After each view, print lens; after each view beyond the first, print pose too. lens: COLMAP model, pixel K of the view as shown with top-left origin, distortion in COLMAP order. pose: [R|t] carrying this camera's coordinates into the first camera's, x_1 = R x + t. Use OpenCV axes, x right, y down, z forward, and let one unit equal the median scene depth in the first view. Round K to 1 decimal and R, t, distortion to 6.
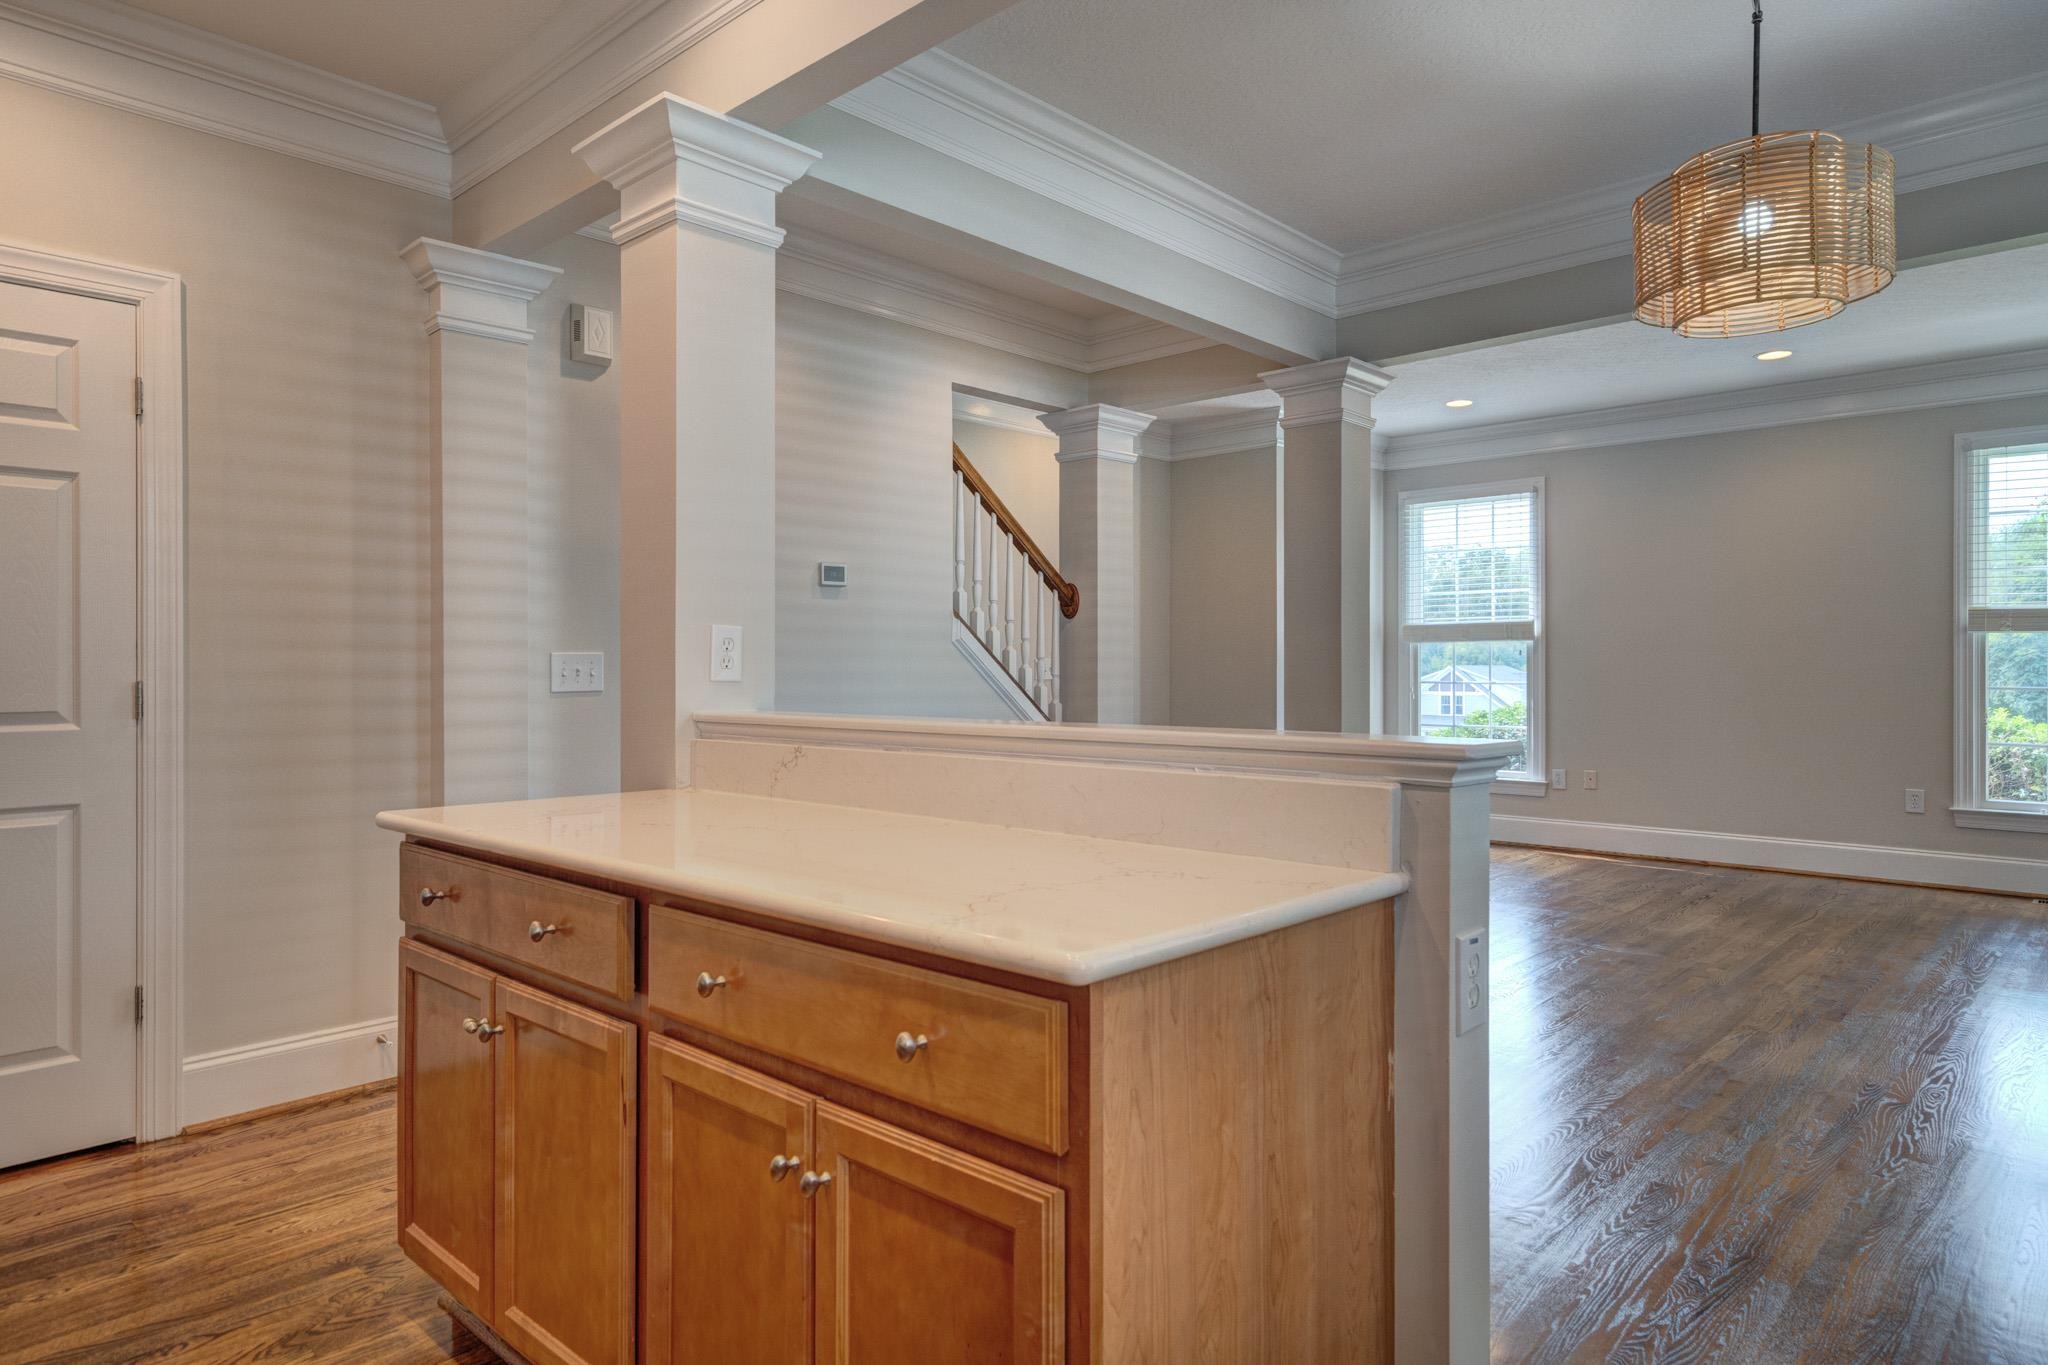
lens RADIAL K [[1198.2, 0, 1017.9], [0, 1198.2, 681.8], [0, 0, 1]] dist [0.006437, 0.001141]
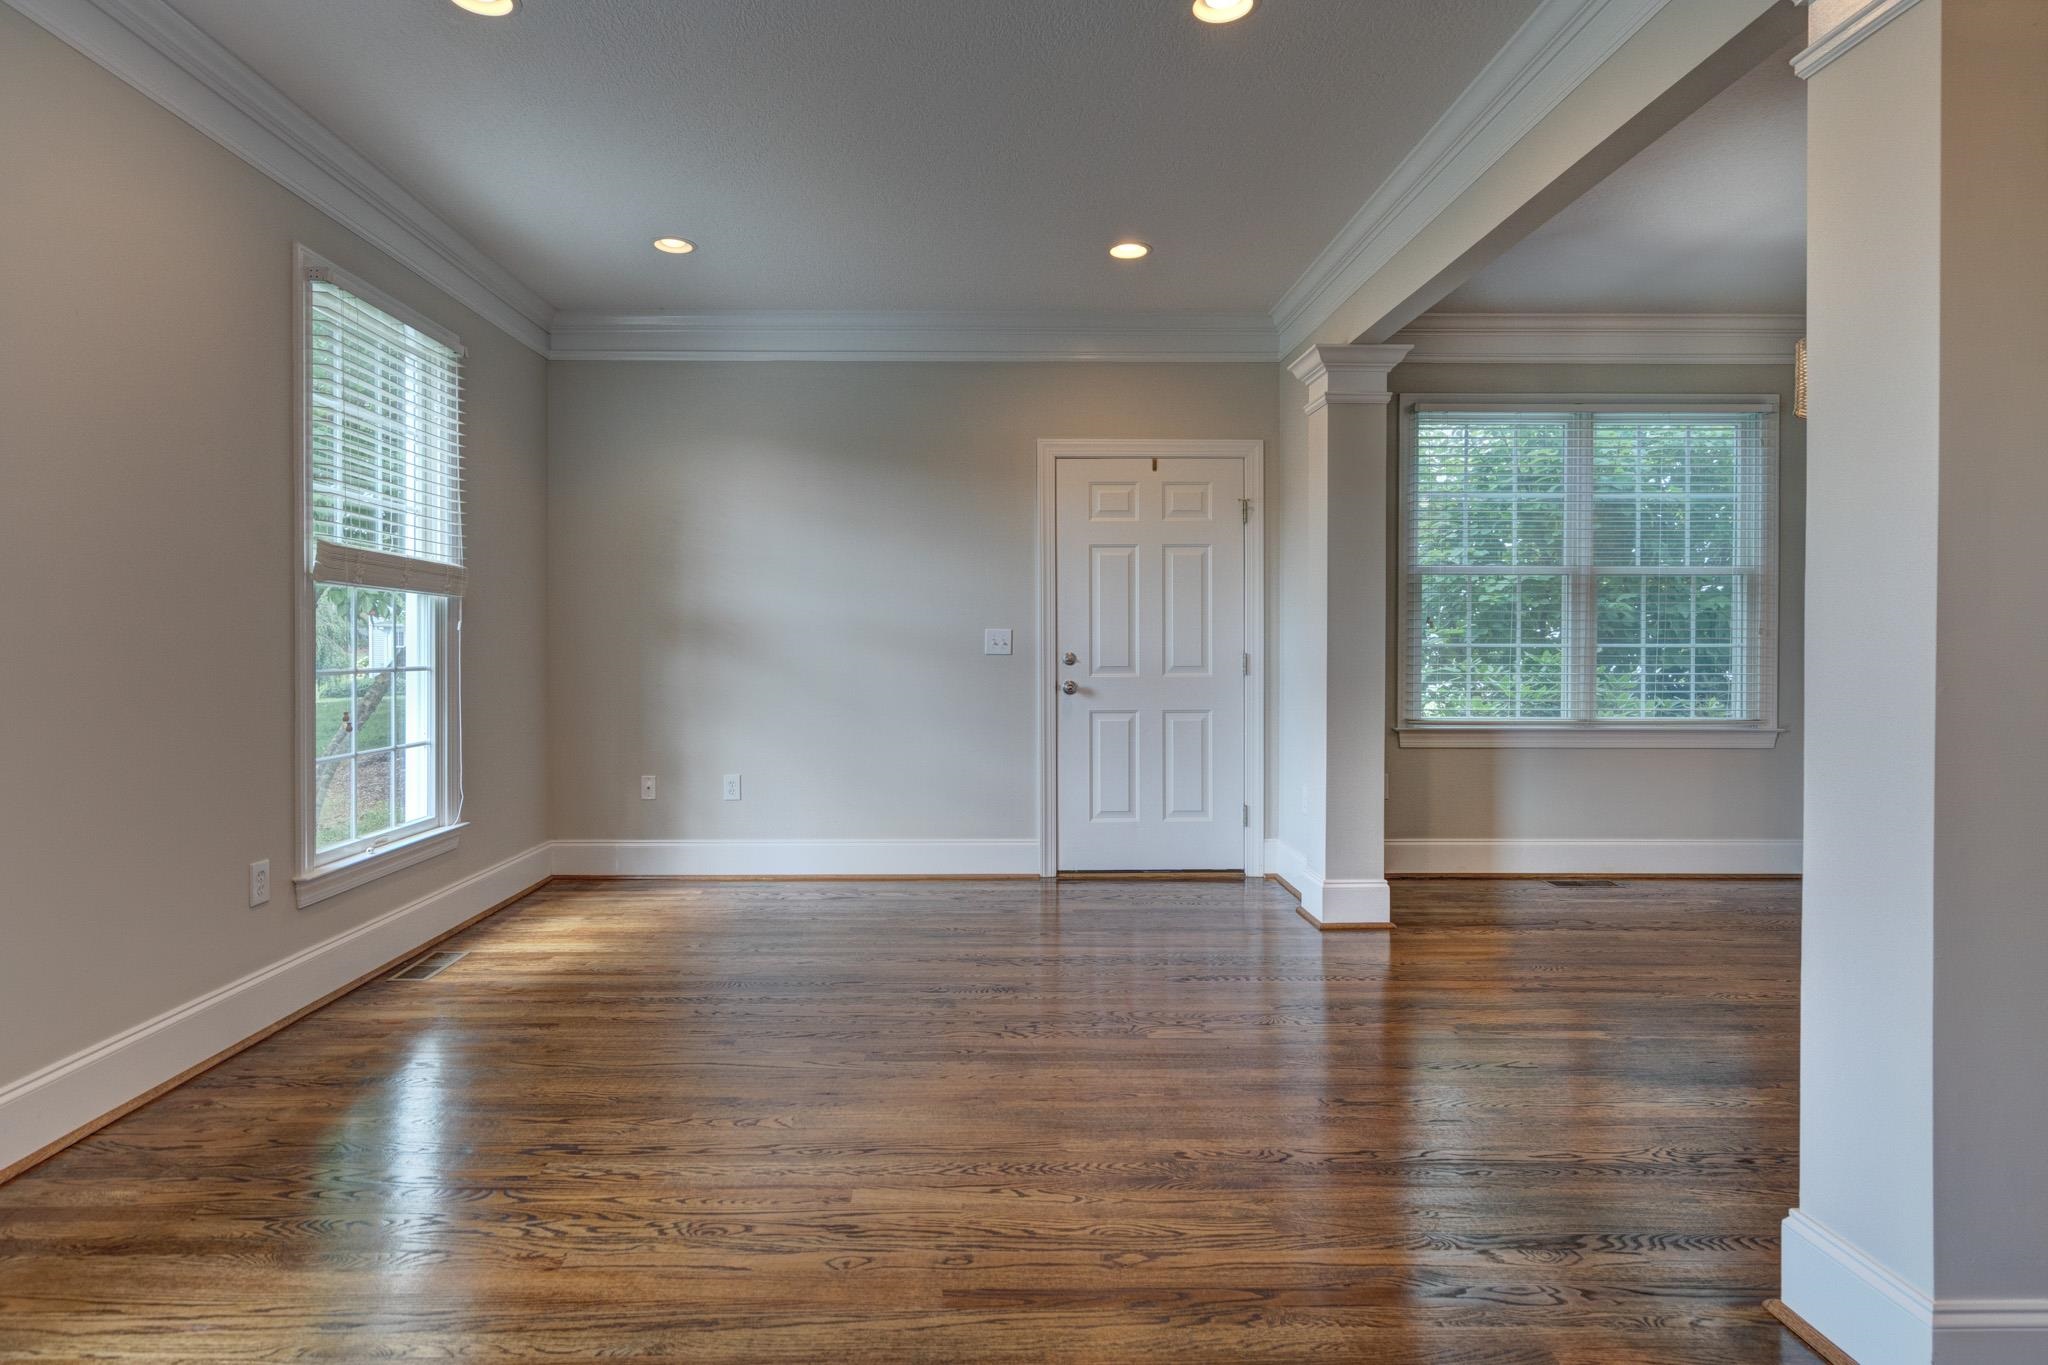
lens RADIAL K [[1059.5, 0, 990.0], [0, 1059.5, 650.7], [0, 0, 1]] dist [0.018063, 0.000317]
pose [[-0.692798, -0.002517, 0.721127, 0.311960], [0.008870, 0.999889, 0.012011, -0.019044], [-0.721077, 0.014718, -0.692698, 2.101092]]
